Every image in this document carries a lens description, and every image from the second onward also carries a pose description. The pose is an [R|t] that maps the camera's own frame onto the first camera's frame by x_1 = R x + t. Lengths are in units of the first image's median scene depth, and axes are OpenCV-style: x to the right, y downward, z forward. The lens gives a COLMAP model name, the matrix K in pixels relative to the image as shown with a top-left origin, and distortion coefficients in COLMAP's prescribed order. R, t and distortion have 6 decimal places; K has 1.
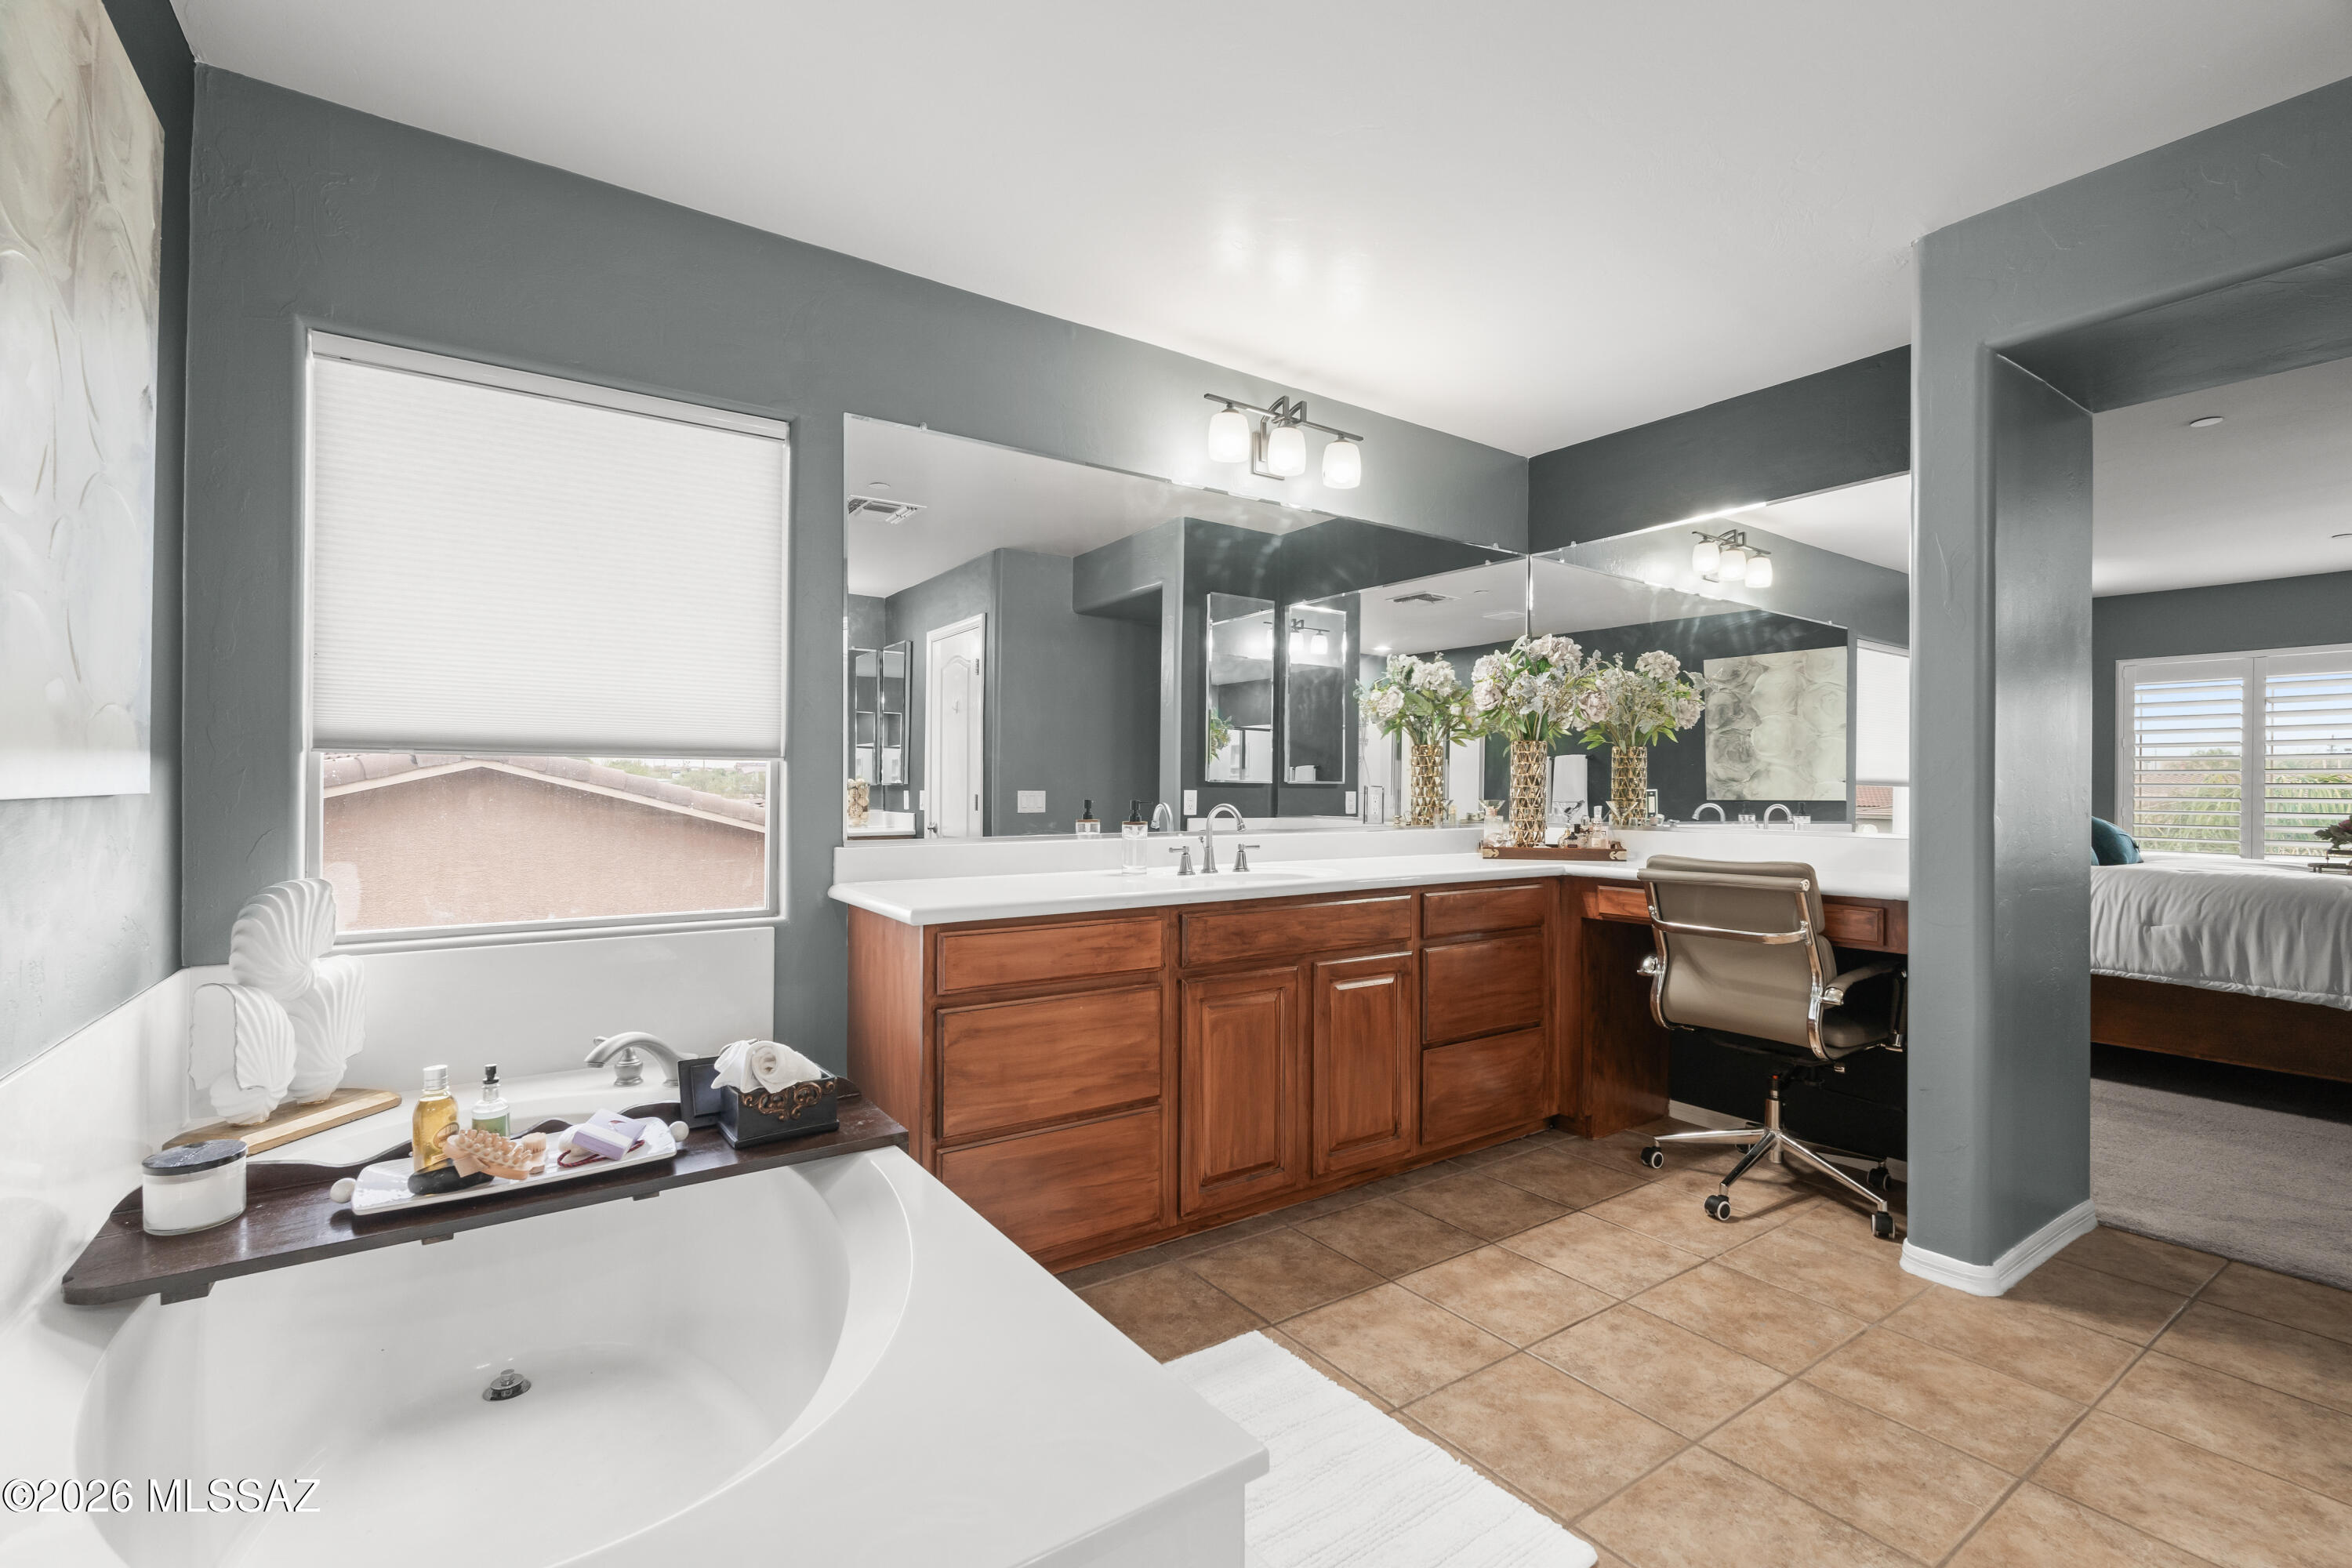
lens RADIAL K [[1028.2, 0, 1172.2], [0, 1028.2, 790.6], [0, 0, 1]] dist [-0.002265, -0.000632]
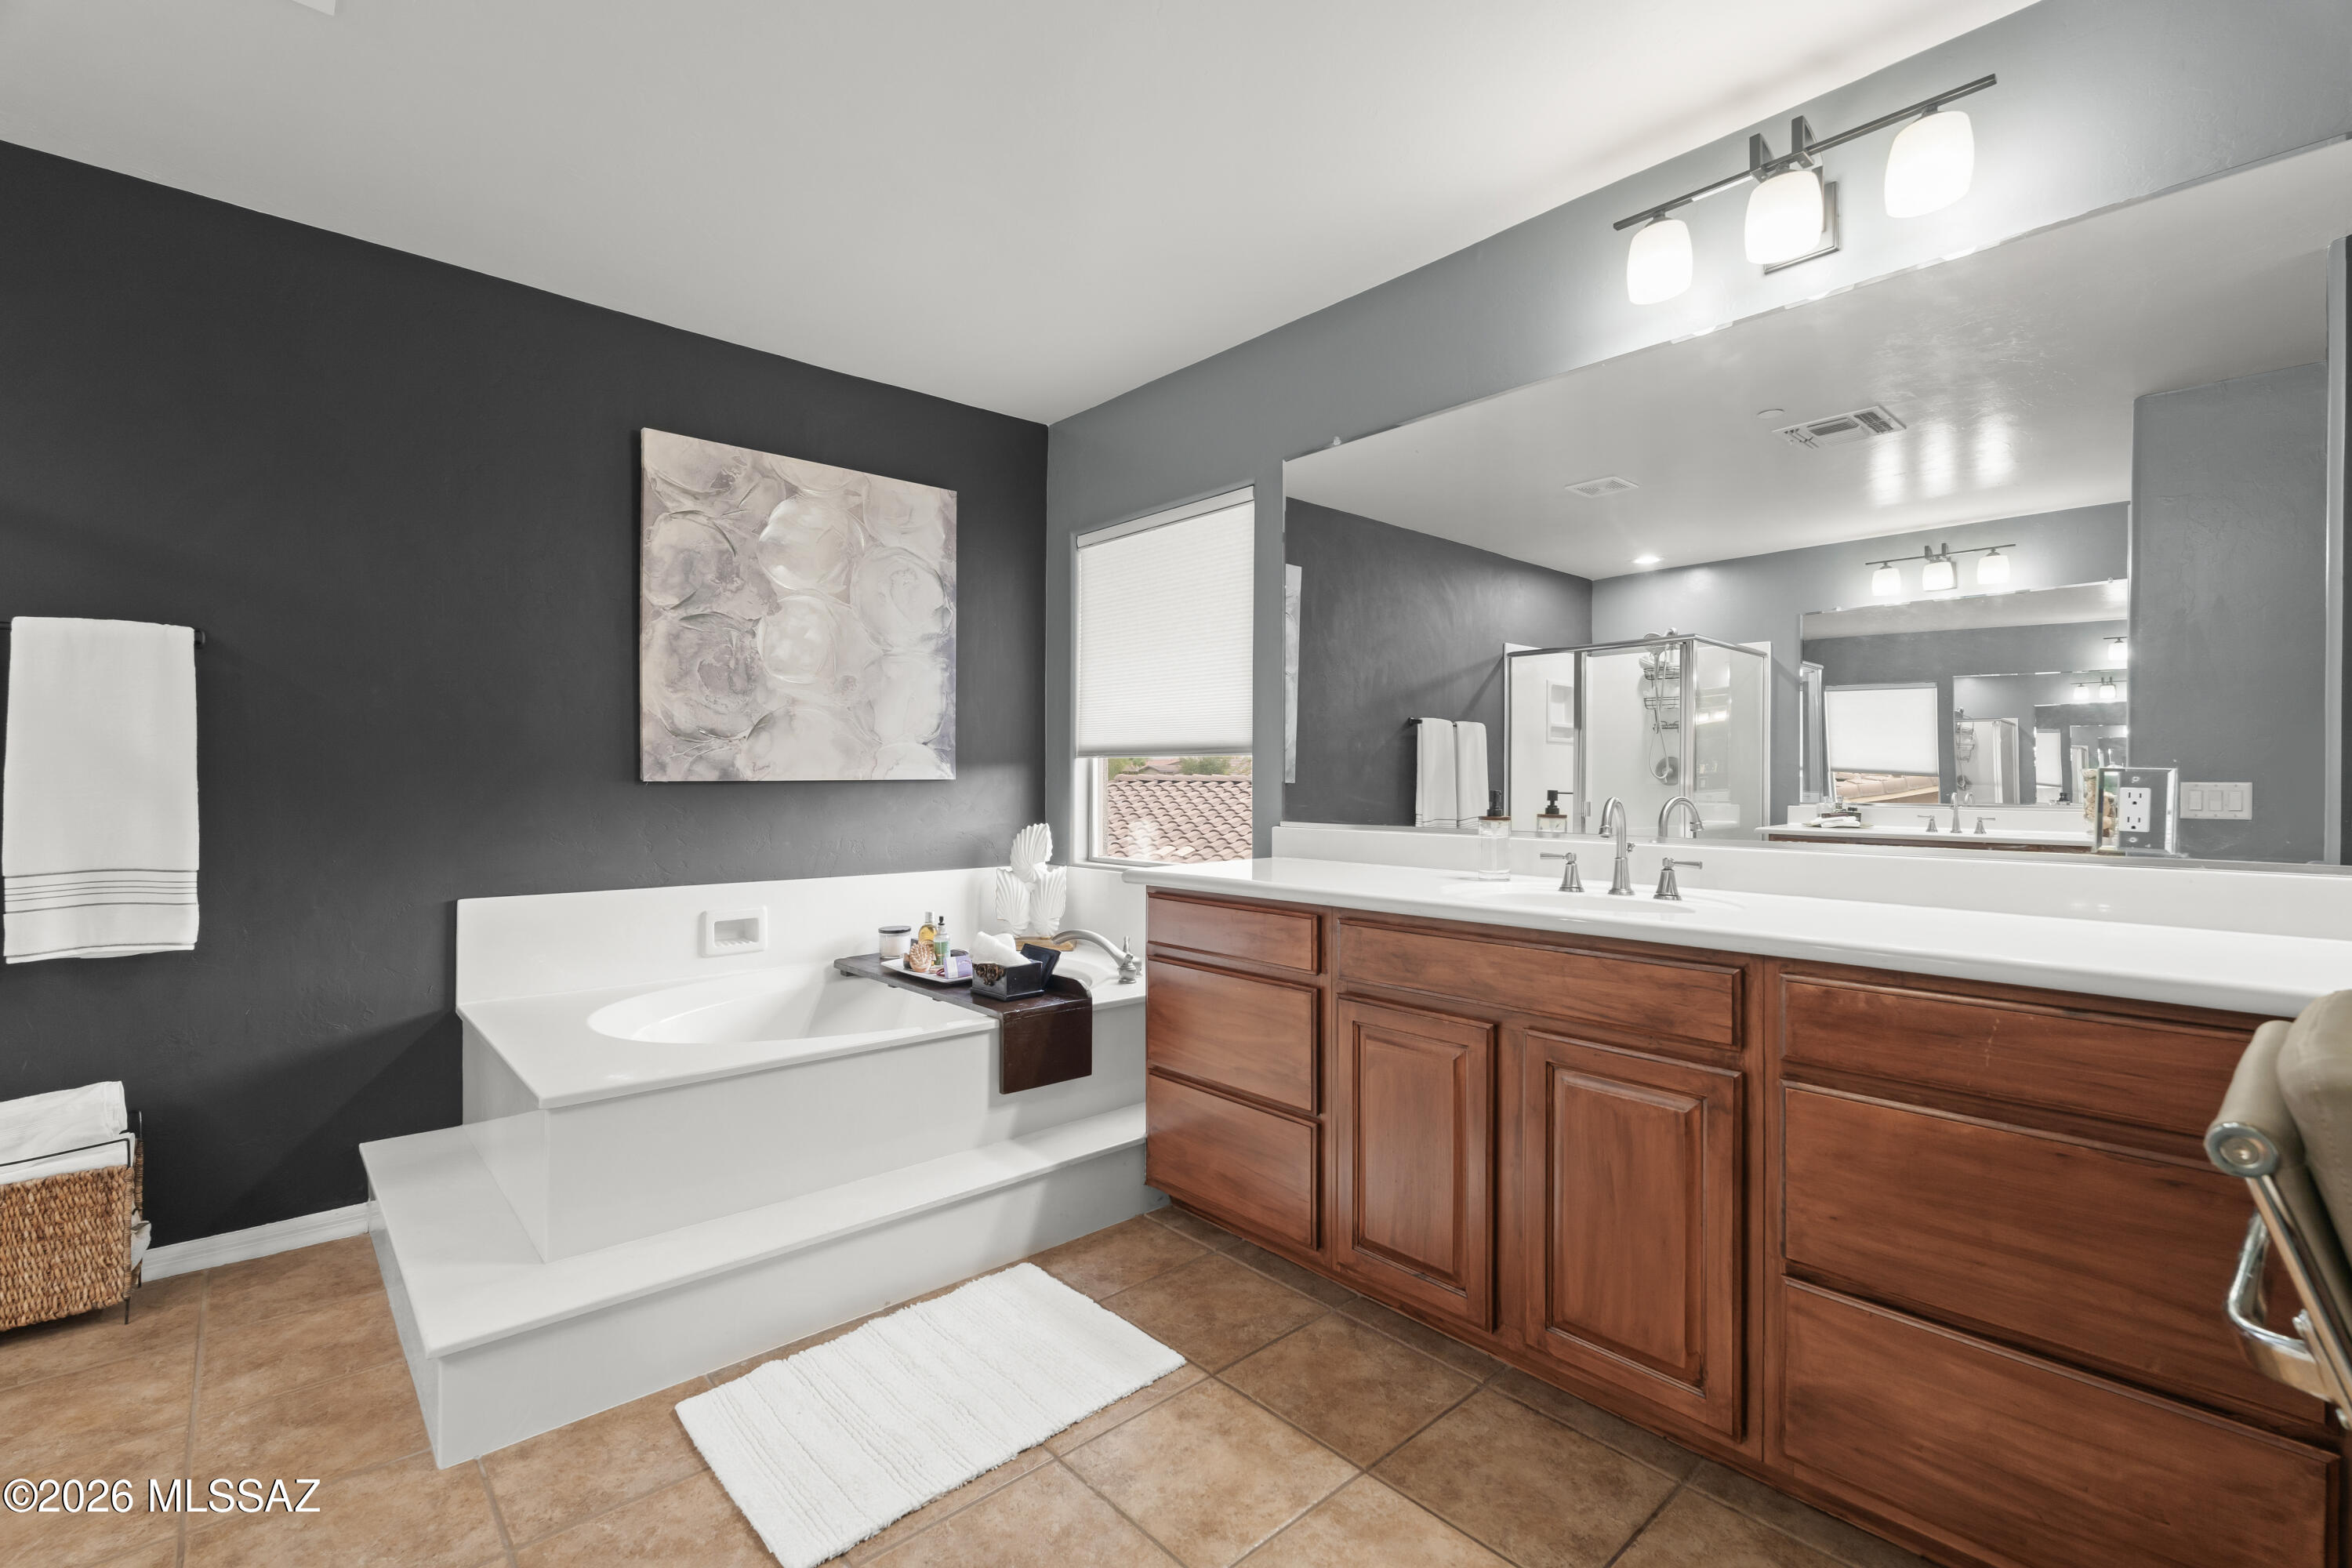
lens RADIAL K [[1027.2, 0, 1170.8], [0, 1027.2, 771.4], [0, 0, 1]] dist [0.001436, 0.000211]
pose [[0.135143, -0.008986, -0.990785, 0.831786], [-0.002986, 0.999951, -0.009477, 0.003387], [0.990822, 0.004239, 0.135109, 0.712879]]
